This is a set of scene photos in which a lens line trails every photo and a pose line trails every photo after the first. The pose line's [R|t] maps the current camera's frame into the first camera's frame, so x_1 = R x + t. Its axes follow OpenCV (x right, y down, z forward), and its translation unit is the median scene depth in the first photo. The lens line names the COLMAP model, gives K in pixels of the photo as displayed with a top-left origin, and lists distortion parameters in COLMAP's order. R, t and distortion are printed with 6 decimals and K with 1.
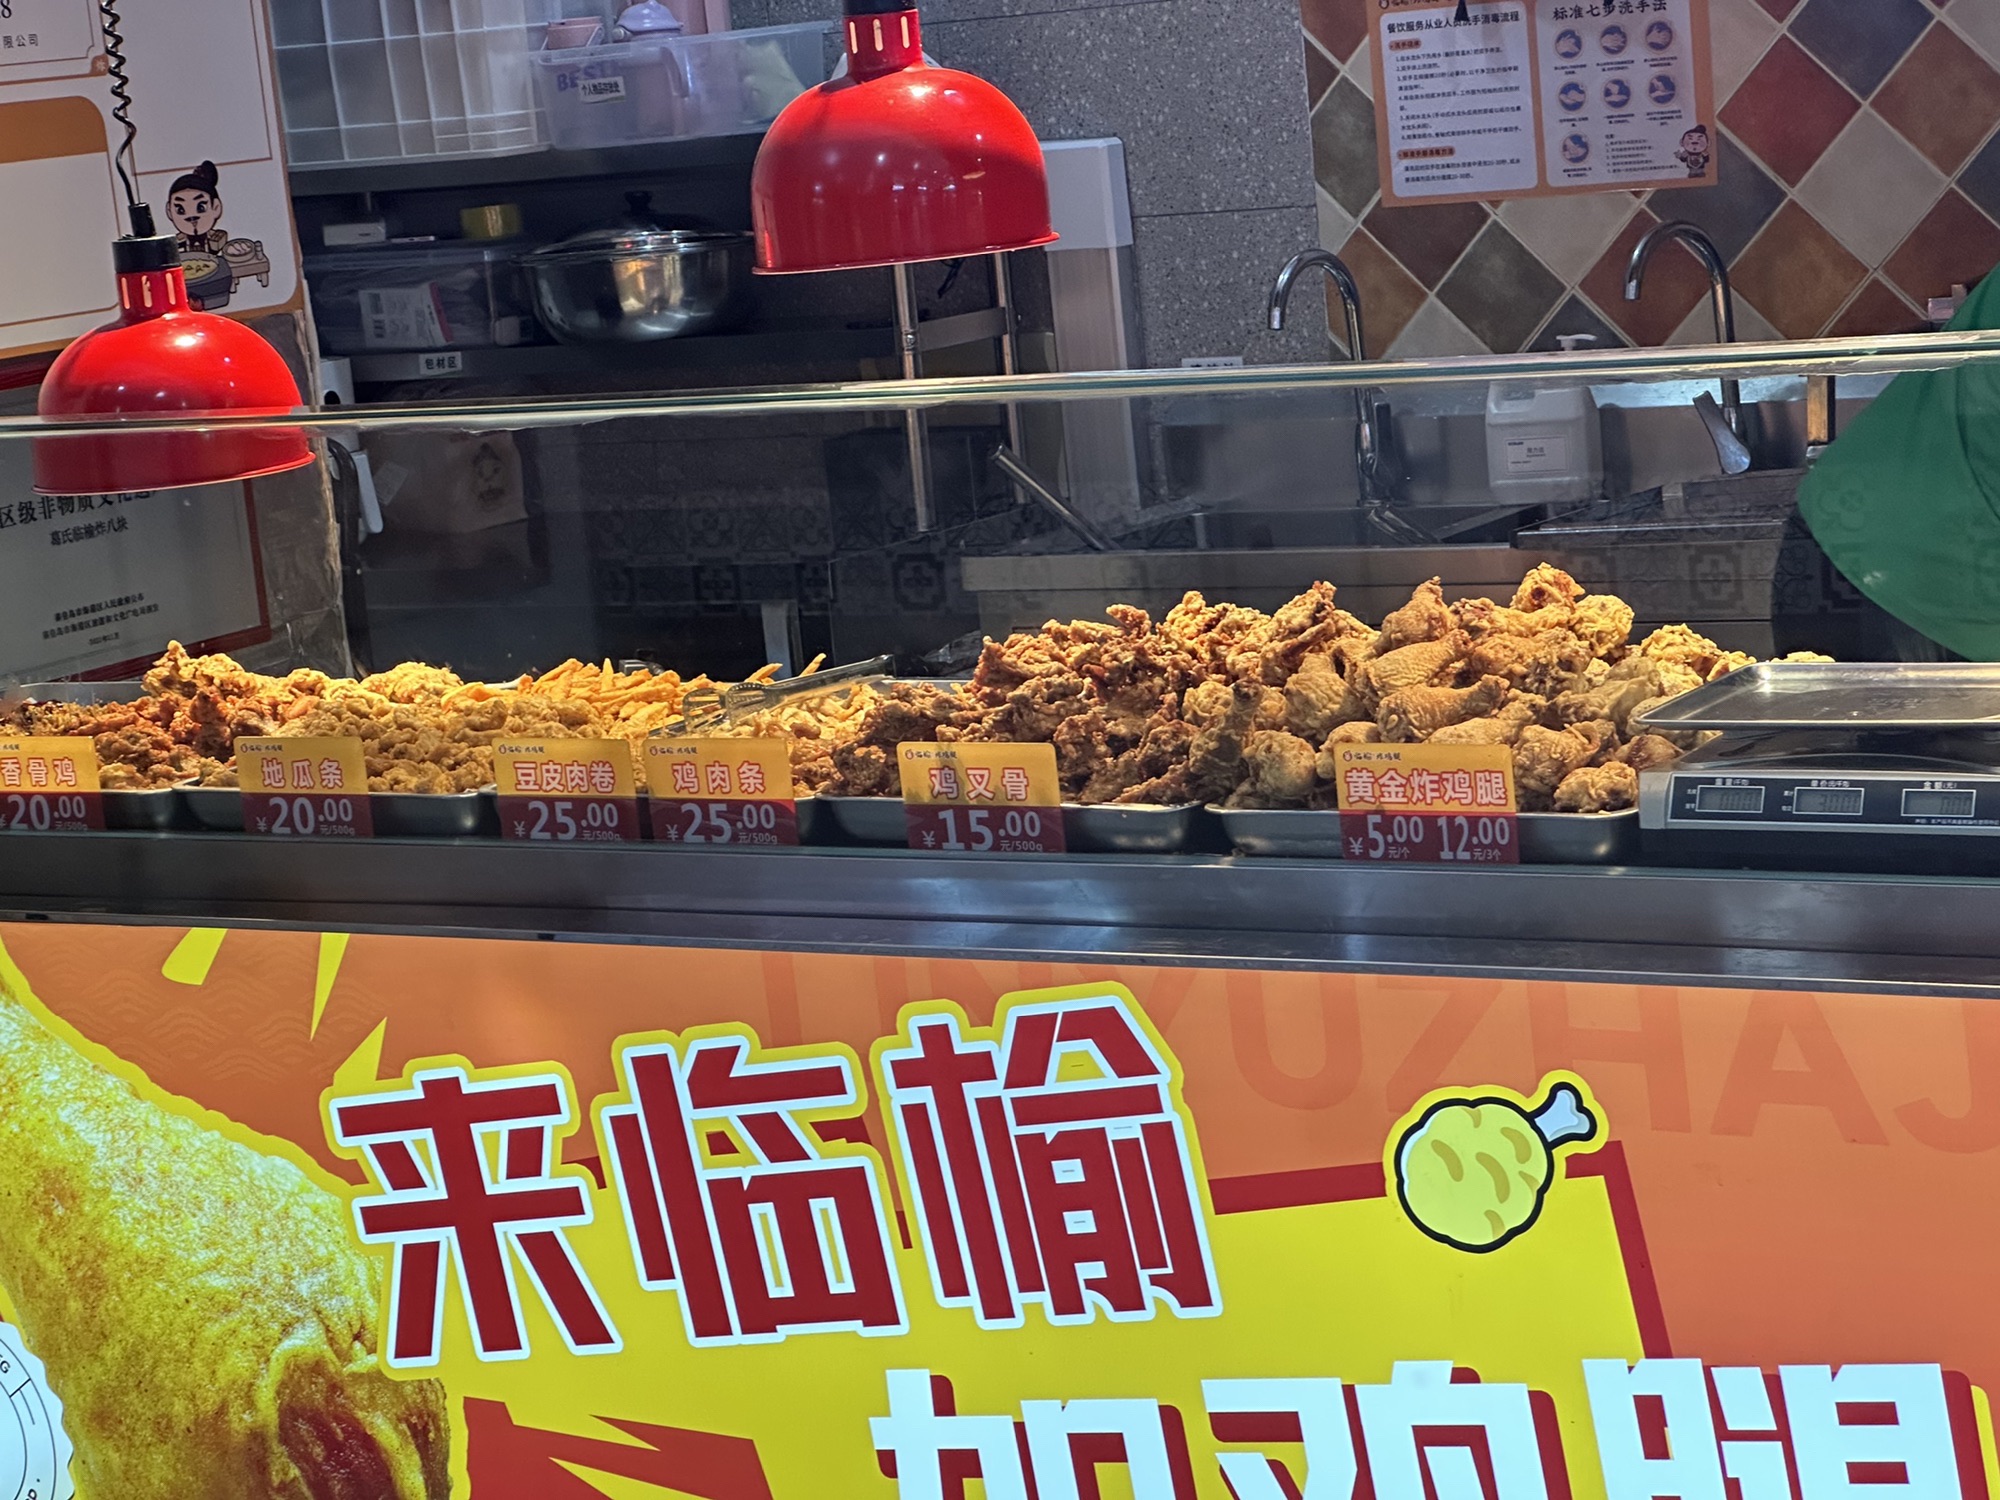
lens RADIAL K [[4483.0, 0, 998.2], [0, 4483.0, 749.8], [0, 0, 1]] dist [0.125183, 0.000000]
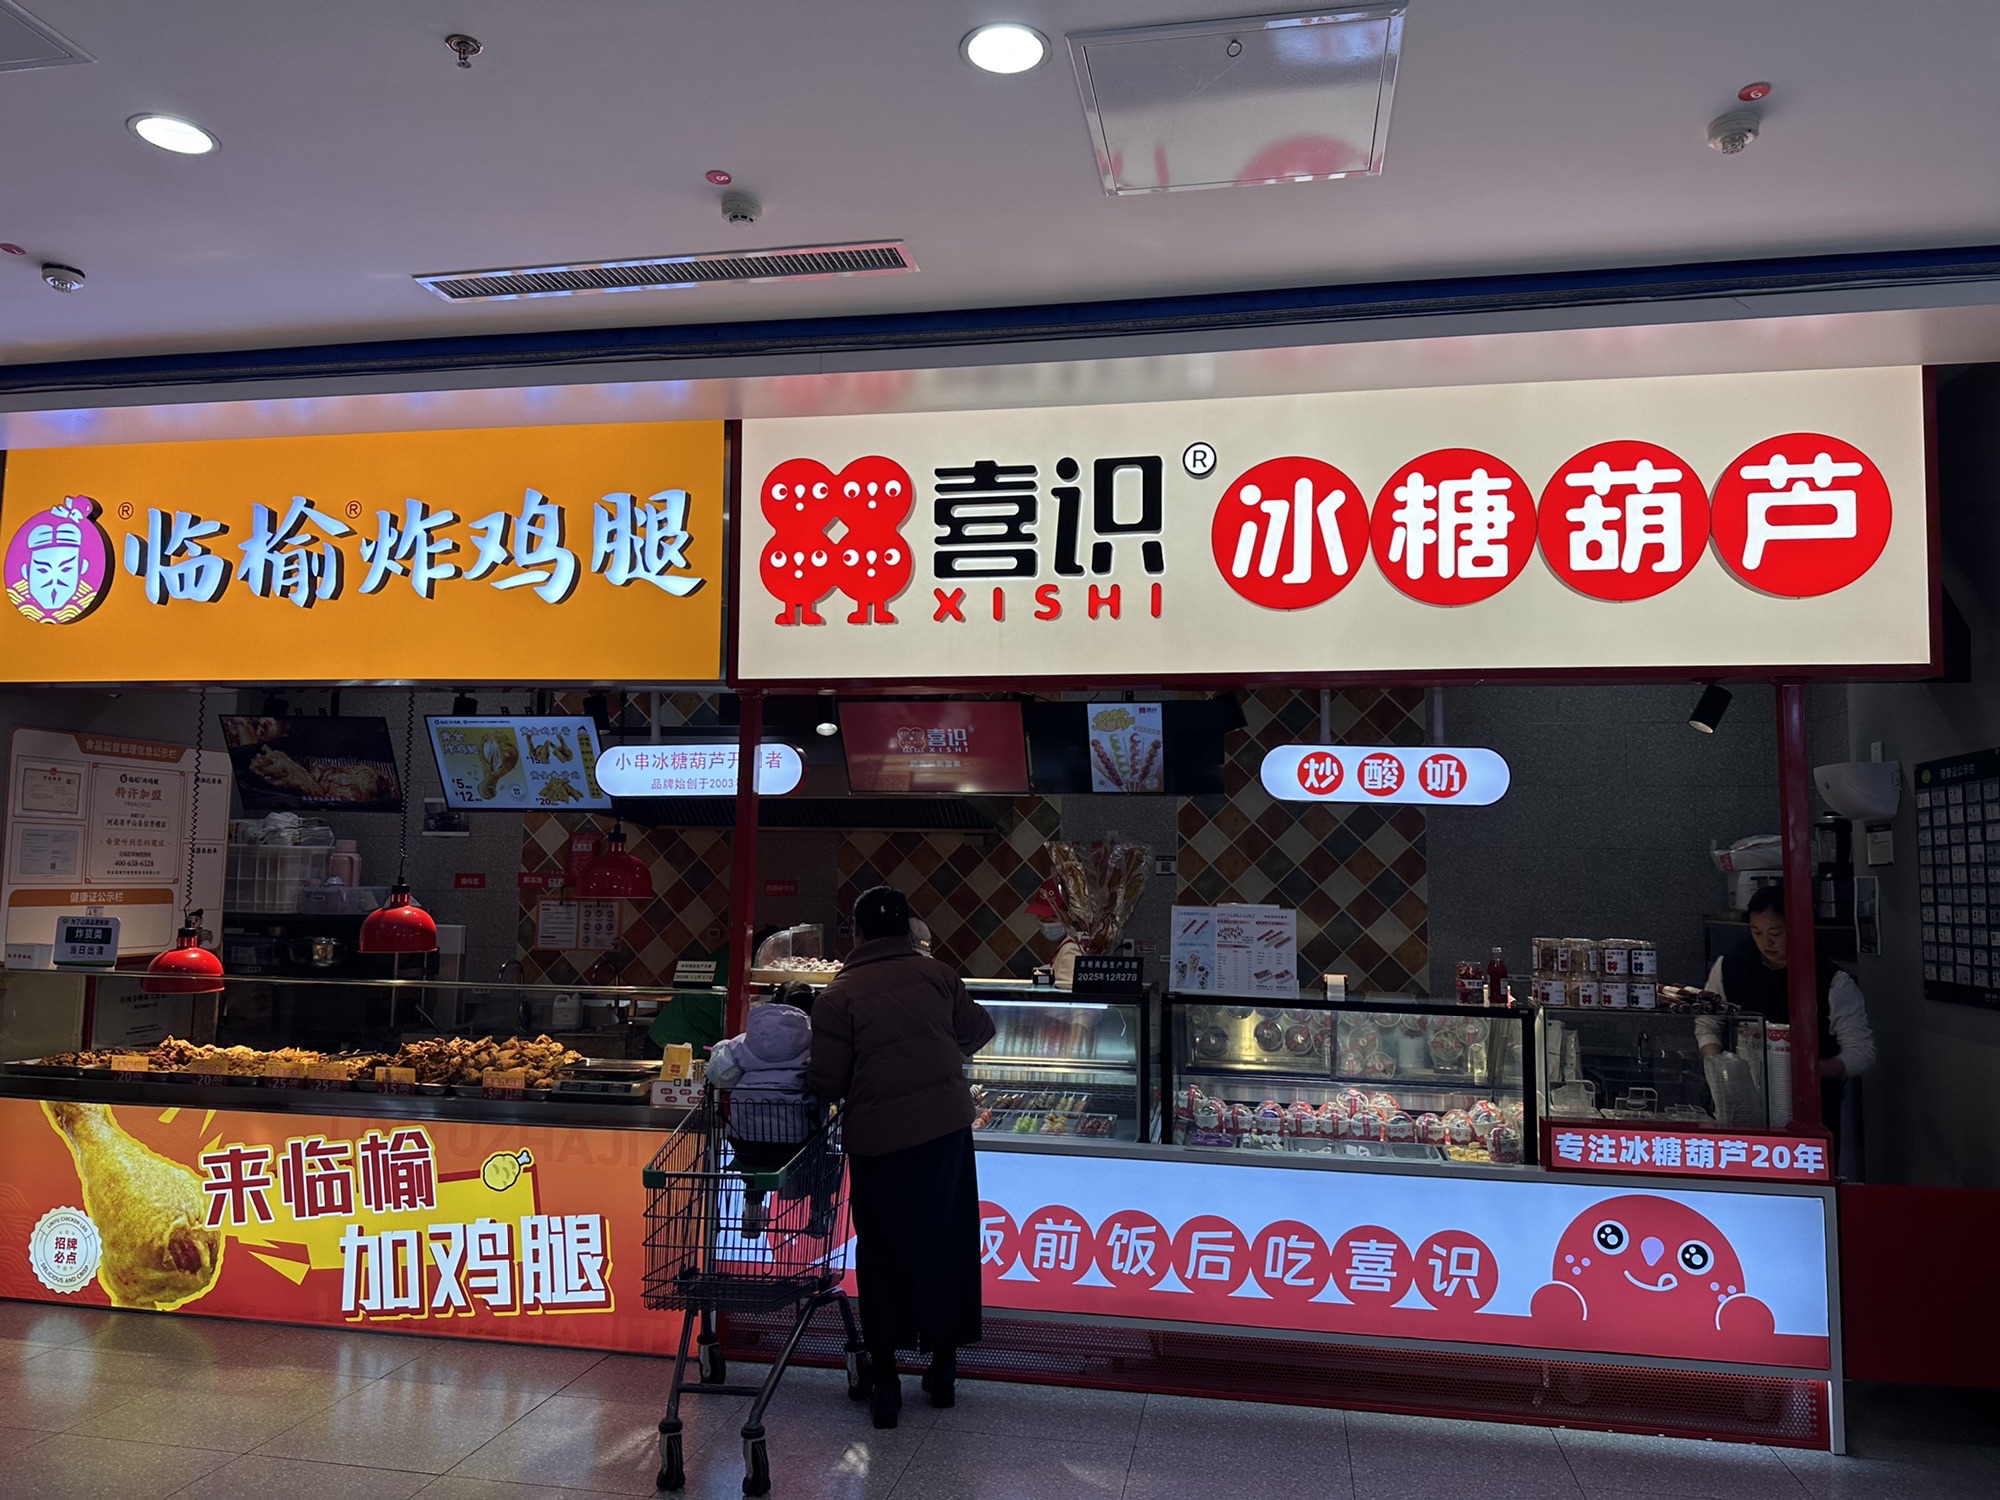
lens RADIAL K [[1438.8, 0, 994.7], [0, 1438.8, 749.3], [0, 0, 1]] dist [0.021803, -0.016053]
pose [[0.930742, 0.141517, 0.337182, 0.017791], [-0.046947, 0.960693, -0.273616, 0.053037], [-0.362650, 0.238836, 0.900801, -0.465675]]
